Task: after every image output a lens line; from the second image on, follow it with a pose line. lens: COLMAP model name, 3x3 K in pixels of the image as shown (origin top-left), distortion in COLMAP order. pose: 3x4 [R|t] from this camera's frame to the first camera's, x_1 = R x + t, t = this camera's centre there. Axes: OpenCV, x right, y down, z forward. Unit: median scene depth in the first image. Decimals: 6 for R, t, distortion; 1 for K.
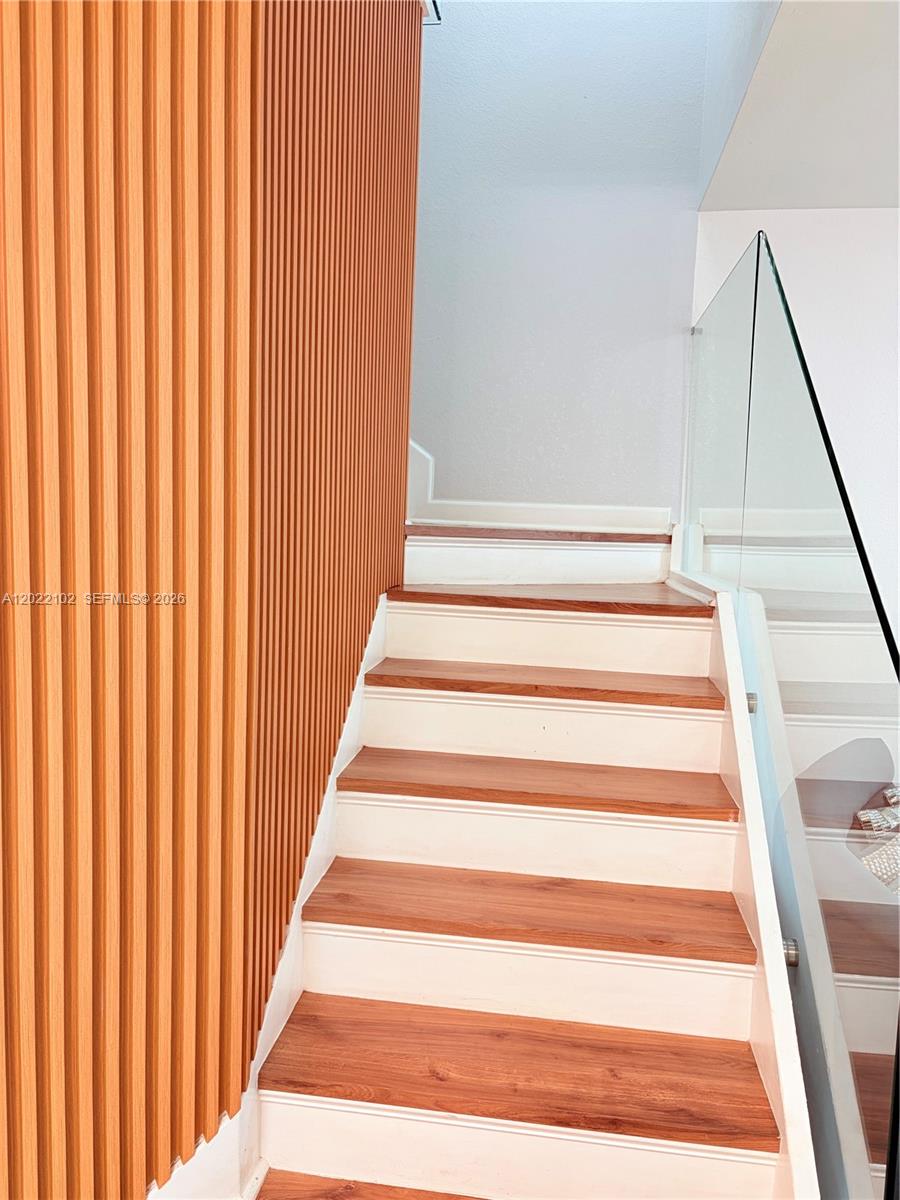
lens RADIAL K [[918.3, 0, 449.2], [0, 918.3, 619.5], [0, 0, 1]] dist [0.020058, 0.002123]
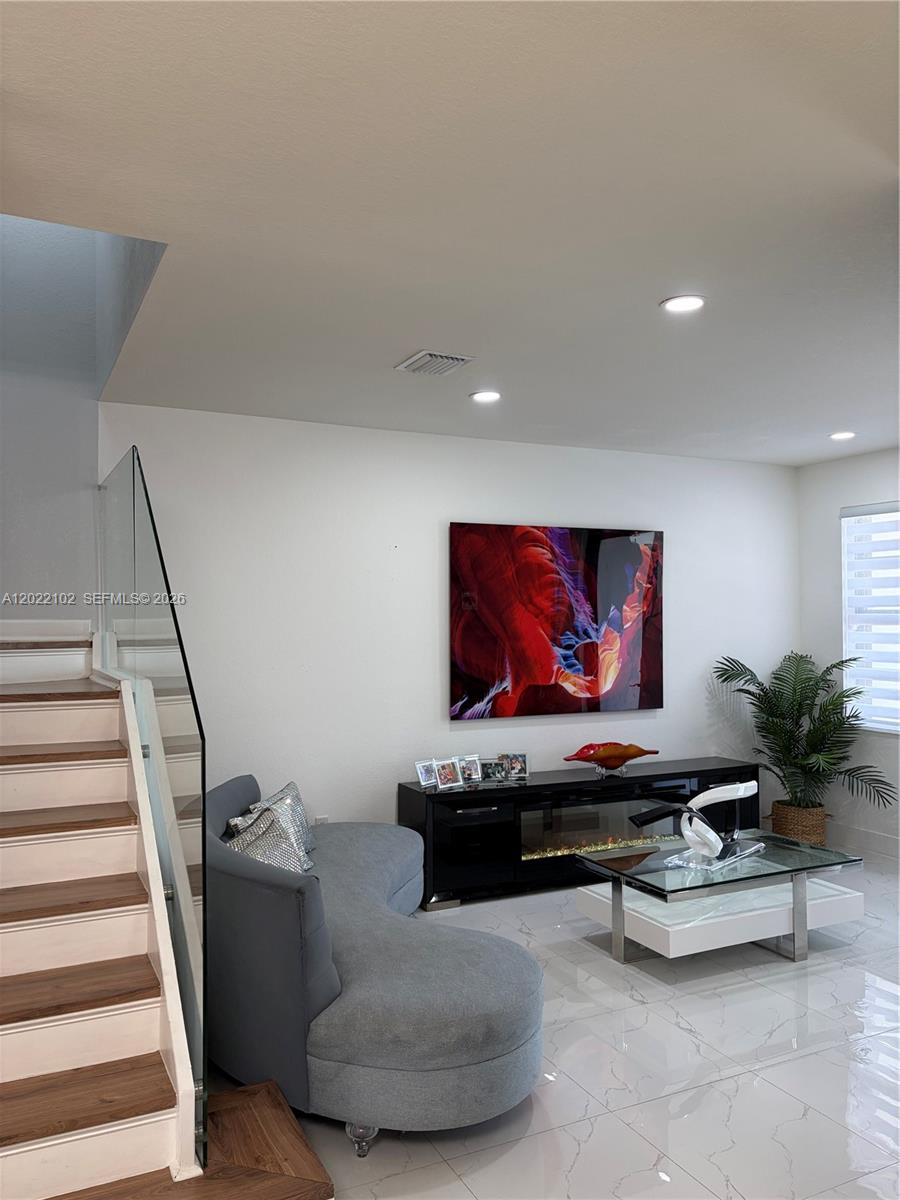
lens RADIAL K [[918.3, 0, 449.2], [0, 918.3, 619.5], [0, 0, 1]] dist [0.020058, 0.002123]
pose [[0.834793, -0.037769, 0.549267, -0.075493], [0.092603, 0.993063, -0.072455, 0.028076], [-0.542721, 0.111349, 0.832500, -0.523180]]
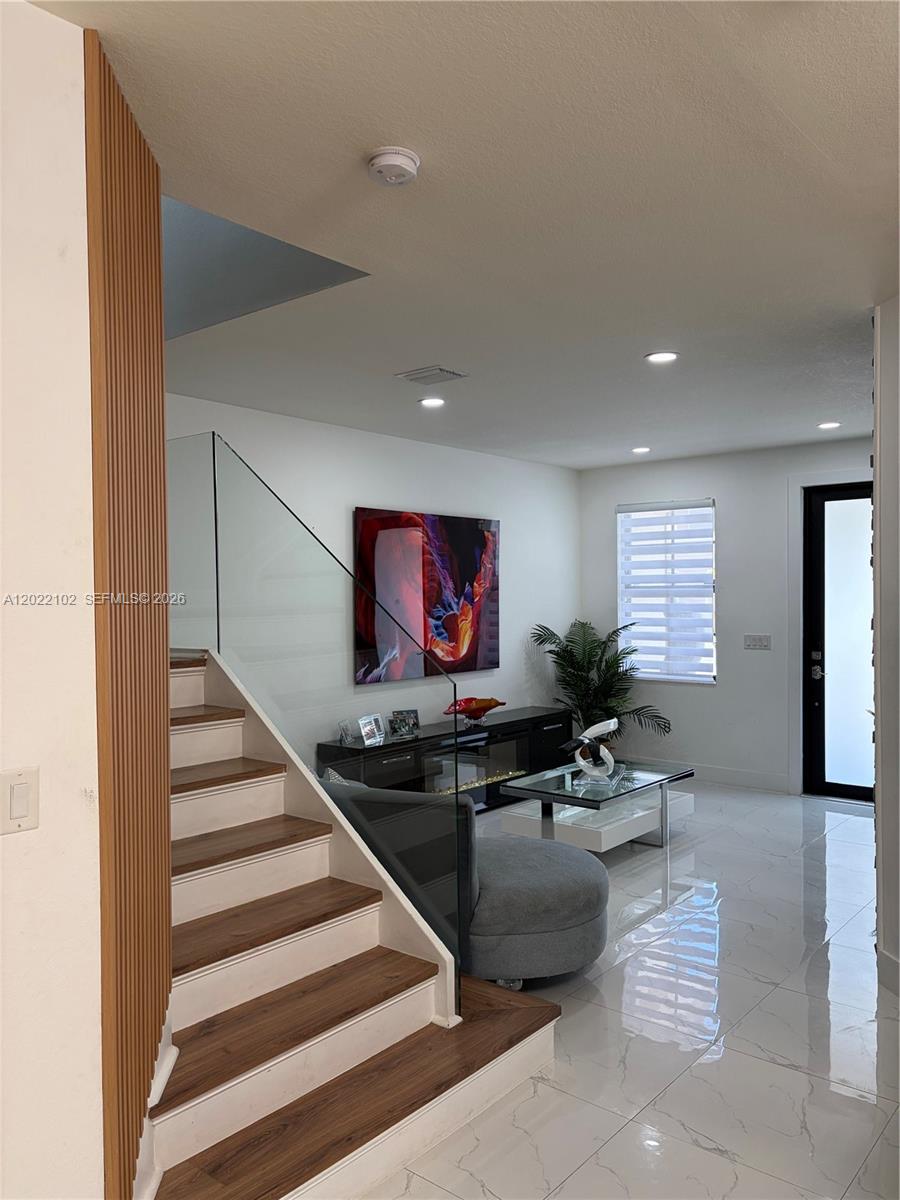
lens RADIAL K [[917.6, 0, 453.9], [0, 917.6, 615.0], [0, 0, 1]] dist [0.038533, 0.000459]
pose [[0.533210, -0.057915, 0.843998, -0.822937], [0.122680, 0.992402, -0.009407, -0.022854], [-0.837040, 0.108558, 0.536264, -0.220011]]
